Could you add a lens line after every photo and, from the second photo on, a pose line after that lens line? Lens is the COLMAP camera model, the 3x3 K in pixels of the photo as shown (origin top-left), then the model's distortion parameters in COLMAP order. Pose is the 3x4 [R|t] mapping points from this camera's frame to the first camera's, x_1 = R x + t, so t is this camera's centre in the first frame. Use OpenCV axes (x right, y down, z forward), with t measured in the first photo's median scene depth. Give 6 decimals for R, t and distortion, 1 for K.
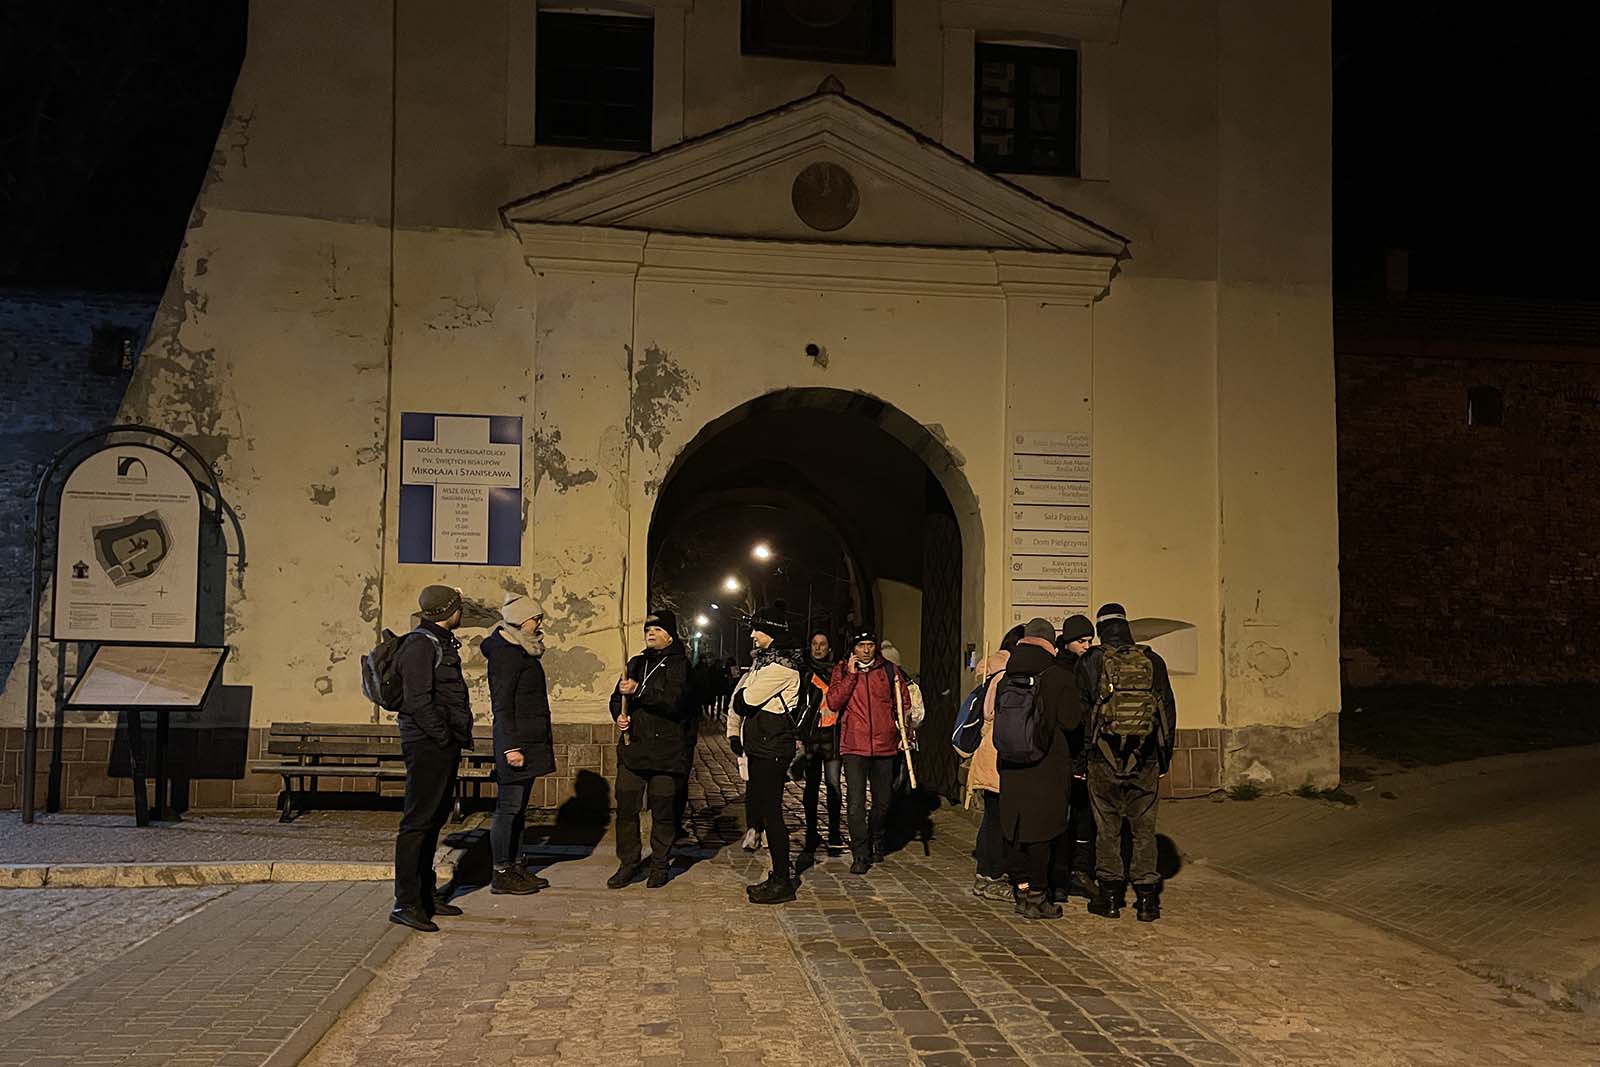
lens RADIAL K [[1301.3, 0, 801.9], [0, 1301.3, 664.8], [0, 0, 1]] dist [0.114769, -0.148643]
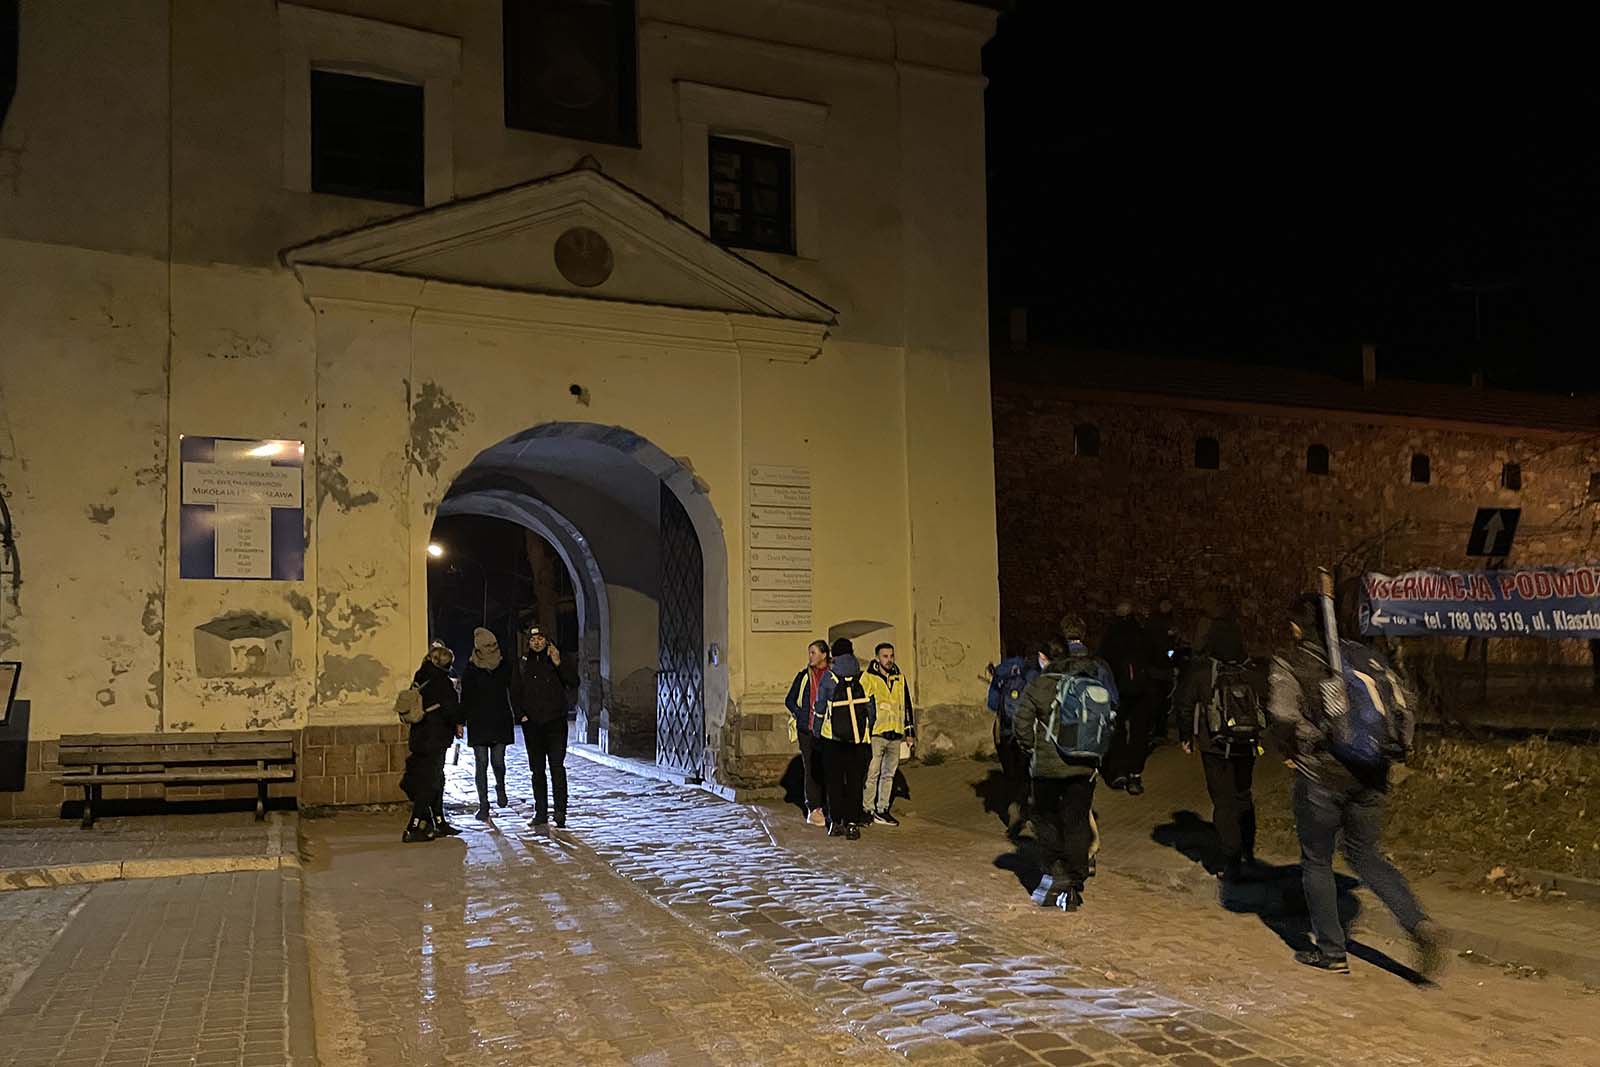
lens RADIAL K [[1301.3, 0, 801.9], [0, 1301.3, 664.8], [0, 0, 1]] dist [0.114769, -0.148643]
pose [[0.961789, -0.025379, 0.272611, -0.120554], [0.023365, 0.999670, 0.010632, -0.008364], [-0.272791, -0.003856, 0.962065, -0.155475]]
